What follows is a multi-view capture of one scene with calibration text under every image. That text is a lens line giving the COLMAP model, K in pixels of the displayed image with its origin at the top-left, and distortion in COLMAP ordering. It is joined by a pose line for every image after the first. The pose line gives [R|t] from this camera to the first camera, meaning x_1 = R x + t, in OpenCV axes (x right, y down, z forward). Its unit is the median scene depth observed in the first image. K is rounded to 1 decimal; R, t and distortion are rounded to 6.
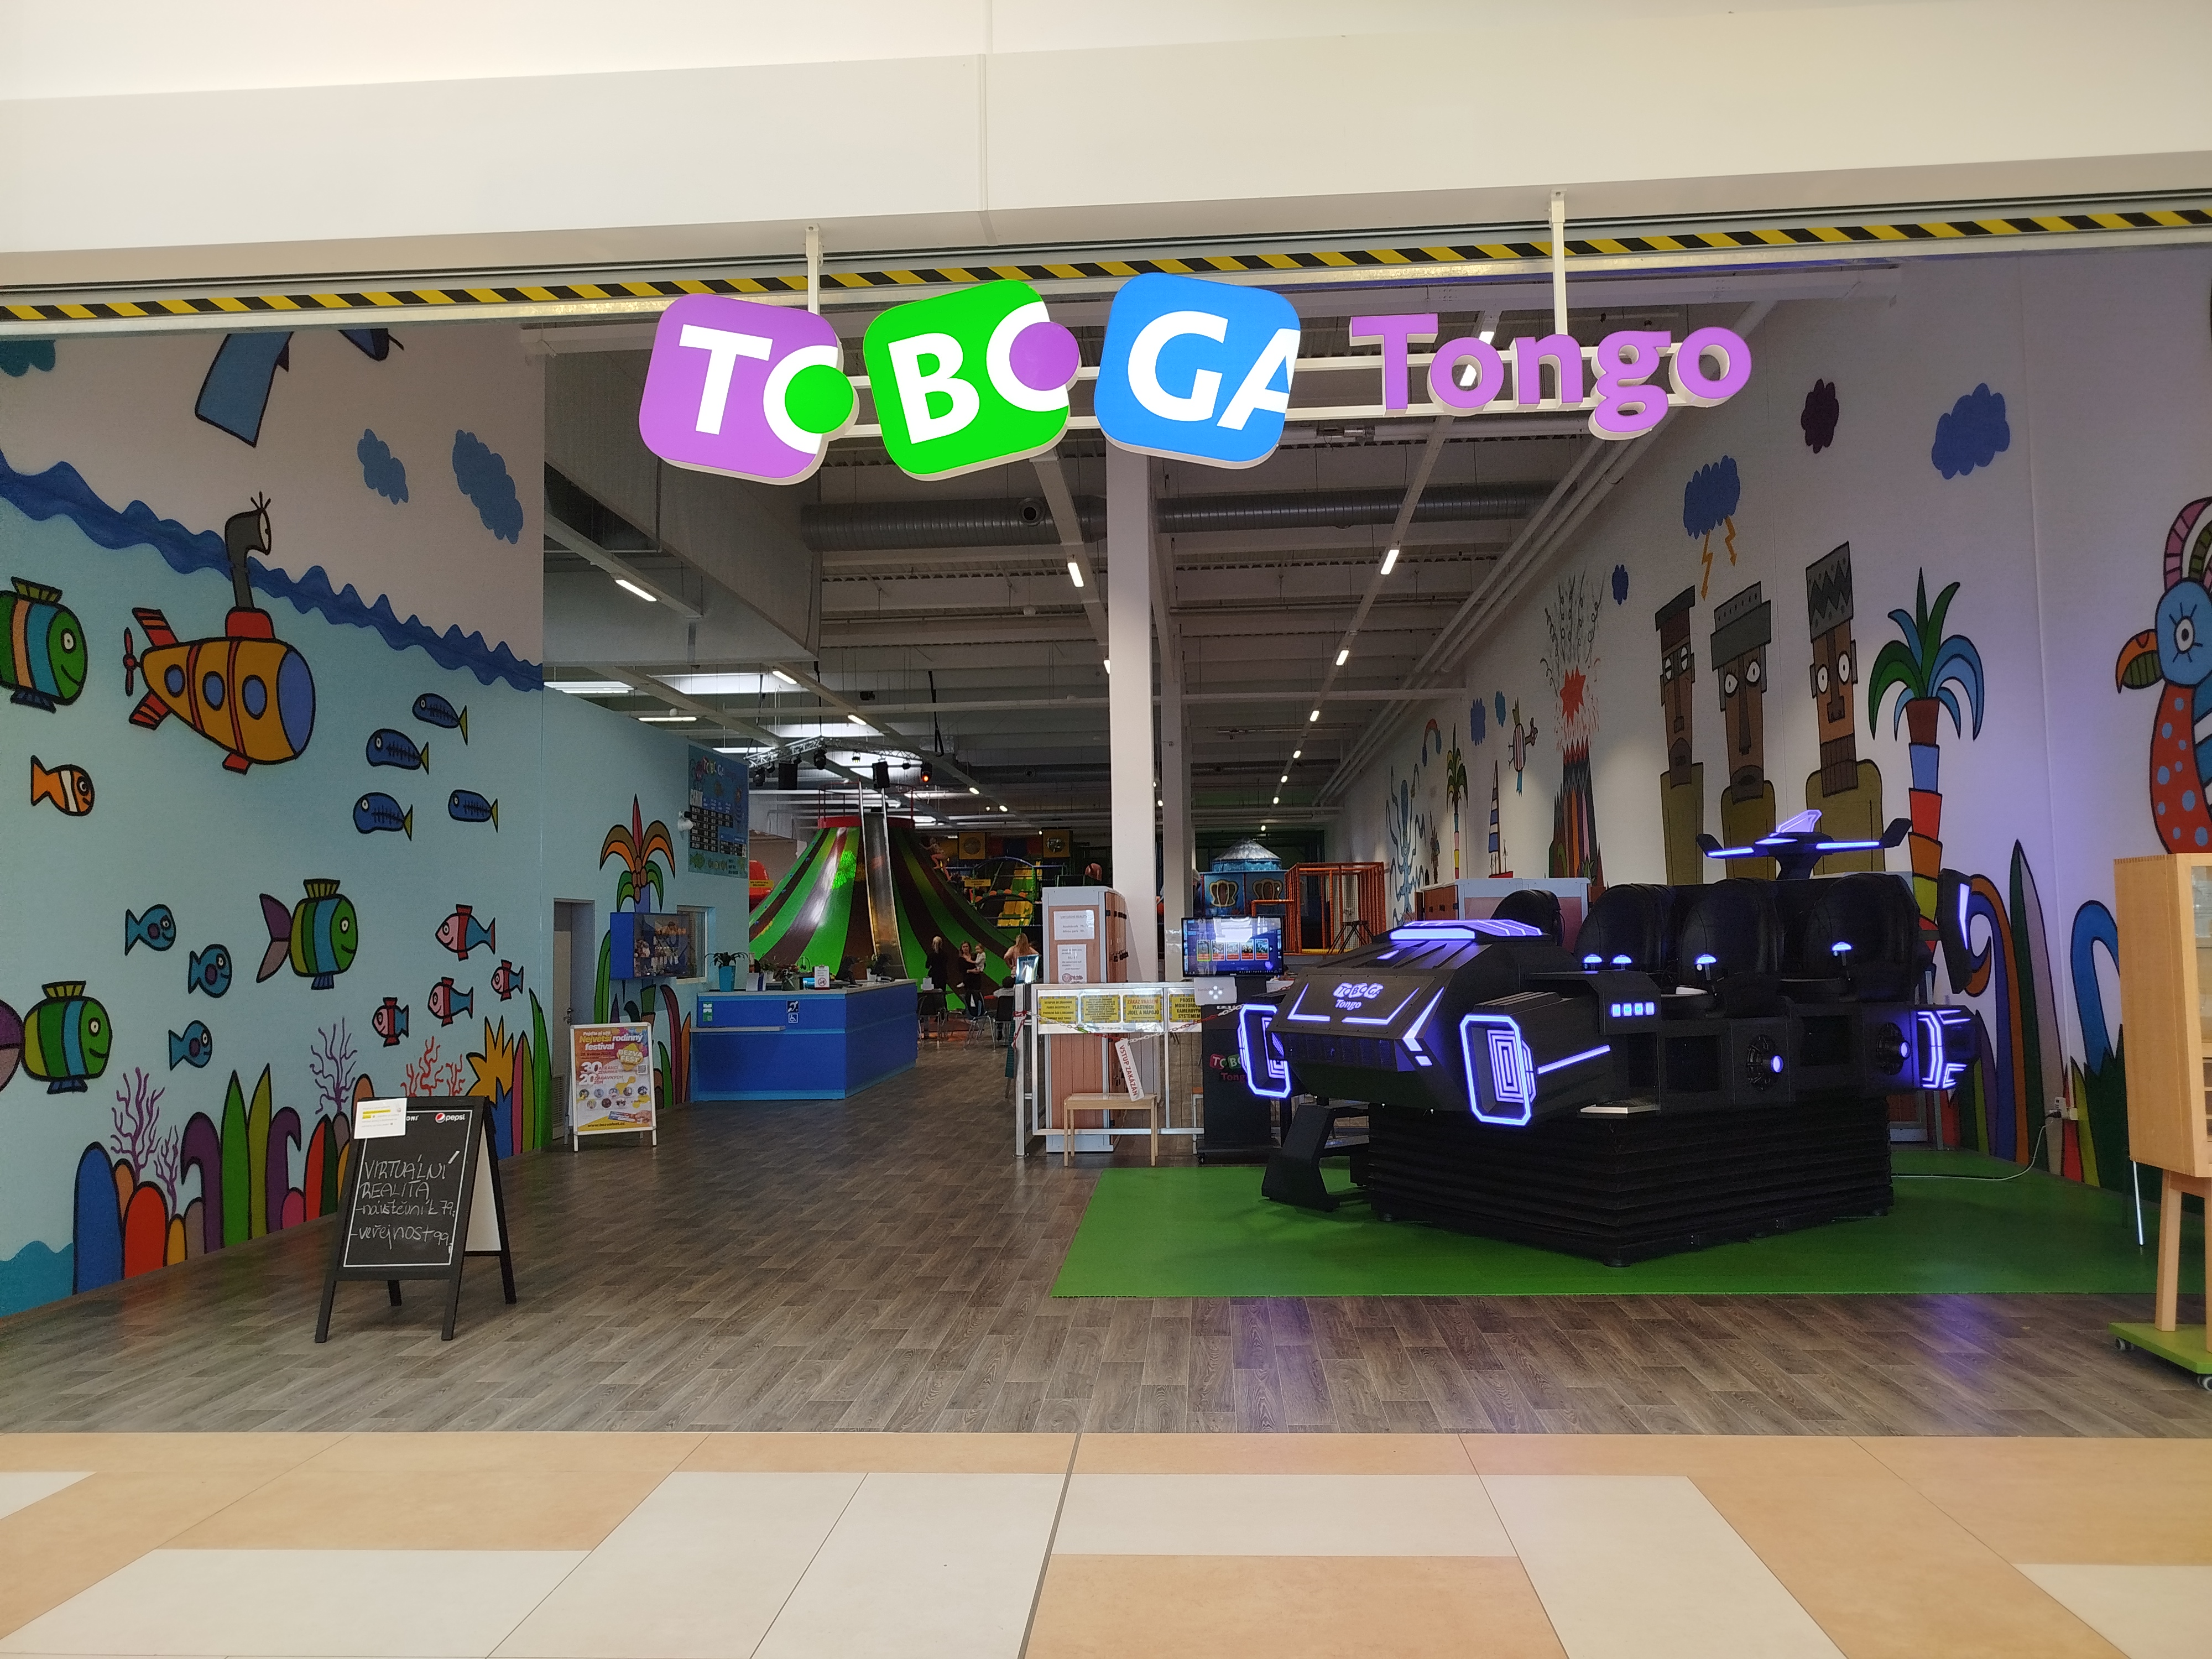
lens RADIAL K [[1553.0, 0, 1106.0], [0, 1553.0, 829.5], [0, 0, 1]] dist [0.005496, 0.004217]
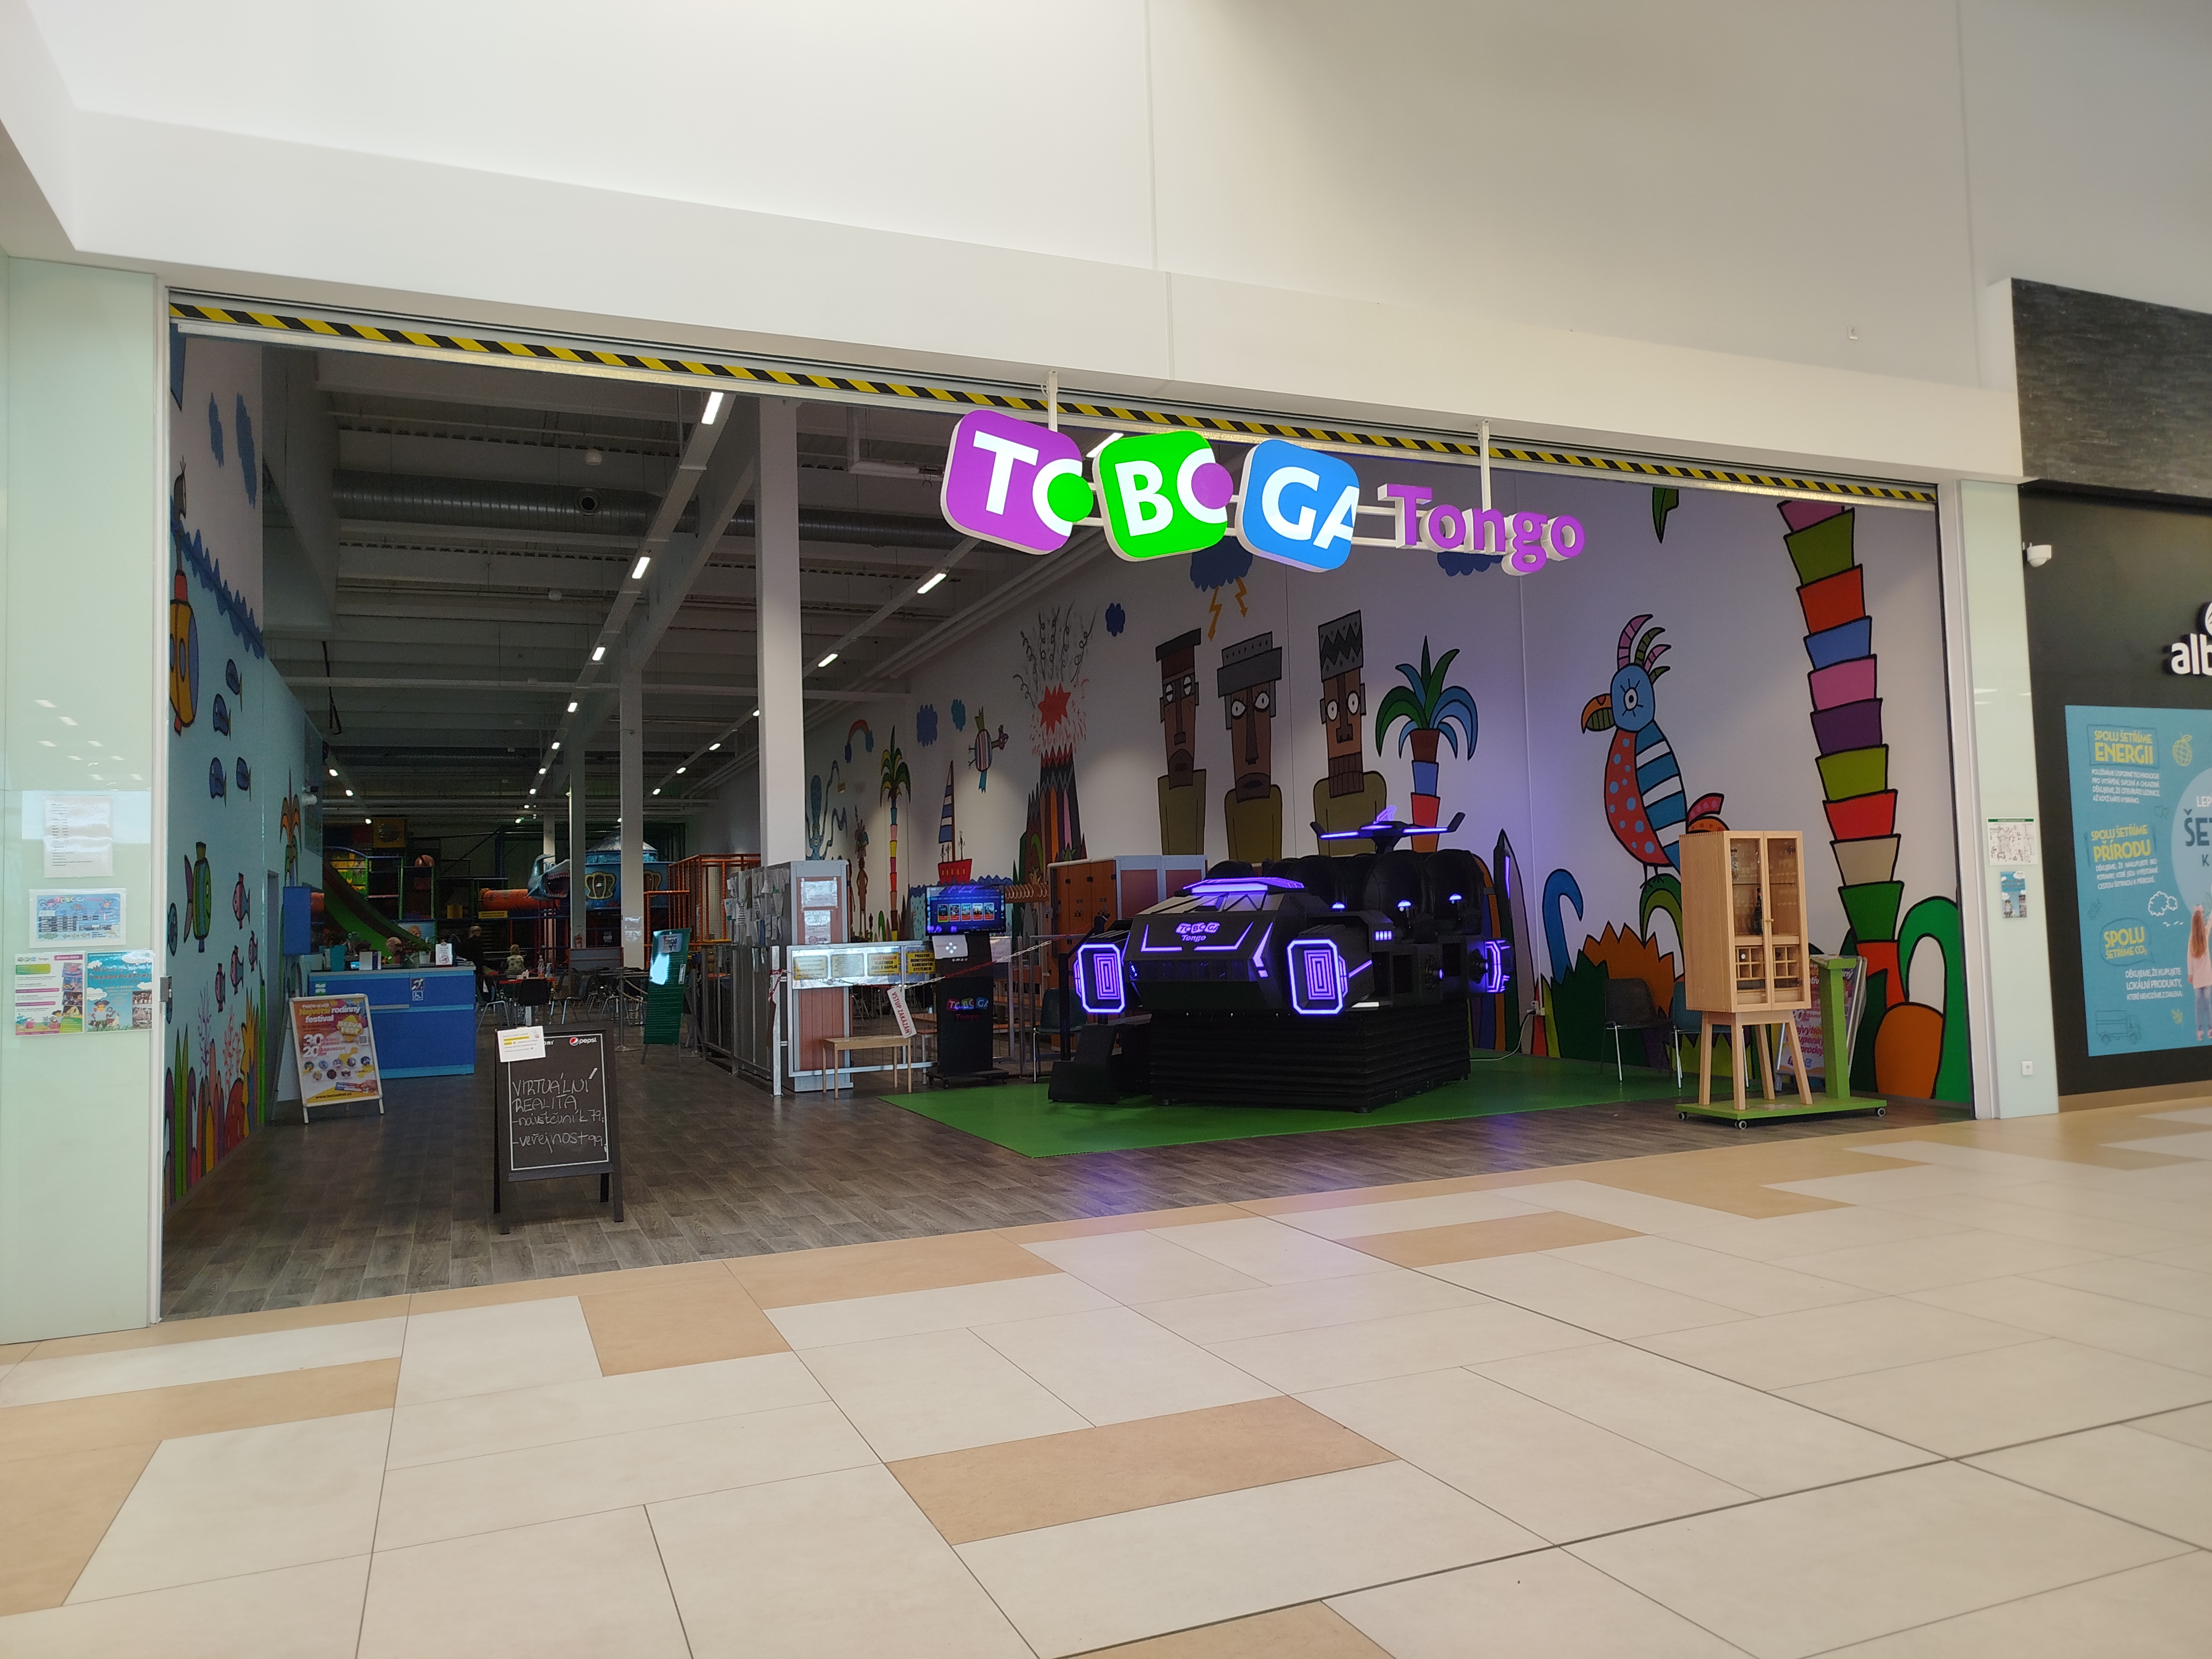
lens RADIAL K [[1543.7, 0, 1106.0], [0, 1543.7, 829.5], [0, 0, 1]] dist [0.095854, -0.220070]
pose [[0.897409, 0.014745, 0.440953, -0.480303], [-0.015545, 0.999878, -0.001799, 0.018596], [-0.440926, -0.005240, 0.897528, -0.181385]]
